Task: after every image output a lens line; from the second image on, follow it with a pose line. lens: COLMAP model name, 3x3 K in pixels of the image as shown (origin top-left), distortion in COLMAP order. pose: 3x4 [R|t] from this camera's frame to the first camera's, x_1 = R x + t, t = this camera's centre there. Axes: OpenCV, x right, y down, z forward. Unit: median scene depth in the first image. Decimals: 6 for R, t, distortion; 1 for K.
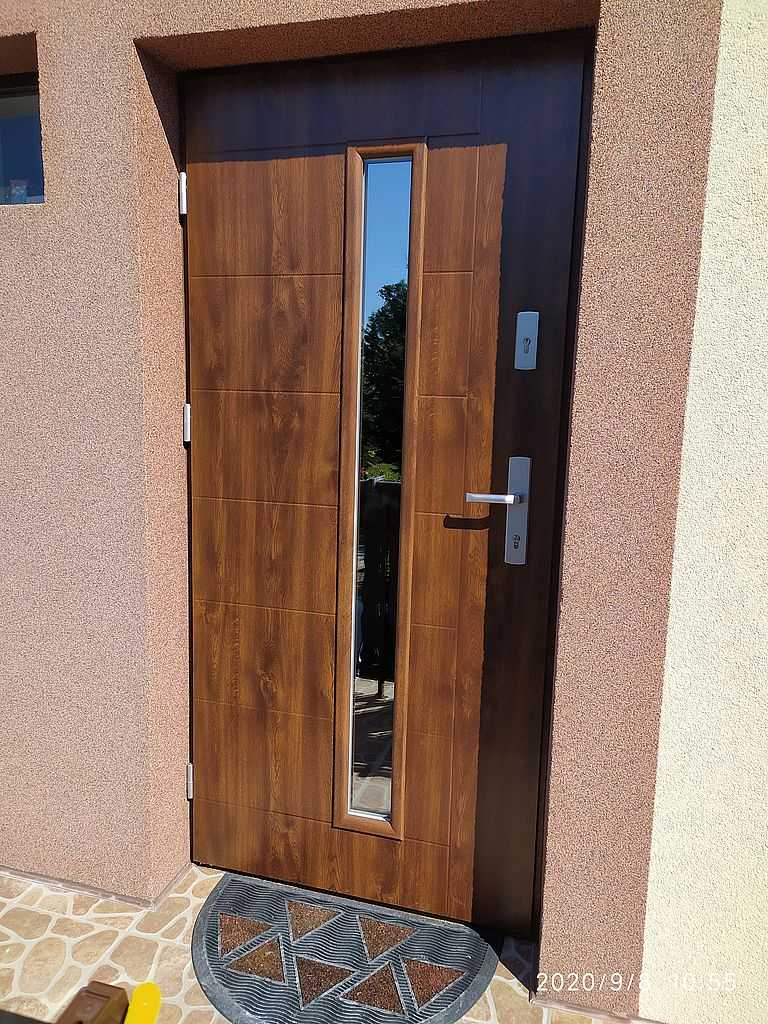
lens RADIAL K [[751.6, 0, 382.6], [0, 751.6, 506.3], [0, 0, 1]] dist [0.085344, -0.103202]
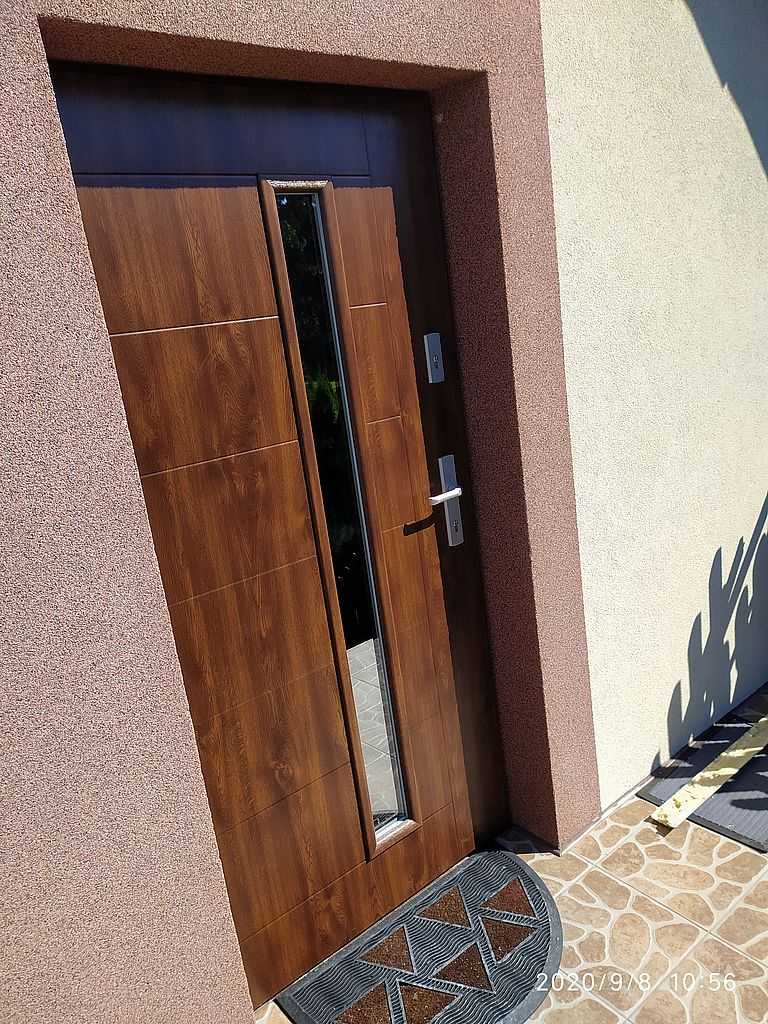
lens RADIAL K [[751.6, 0, 382.6], [0, 751.6, 506.3], [0, 0, 1]] dist [0.085344, -0.103202]
pose [[0.565806, -0.291717, 0.771210, -0.755707], [0.268409, 0.949543, 0.162252, -0.196025], [-0.779628, 0.115196, 0.615556, 0.345166]]
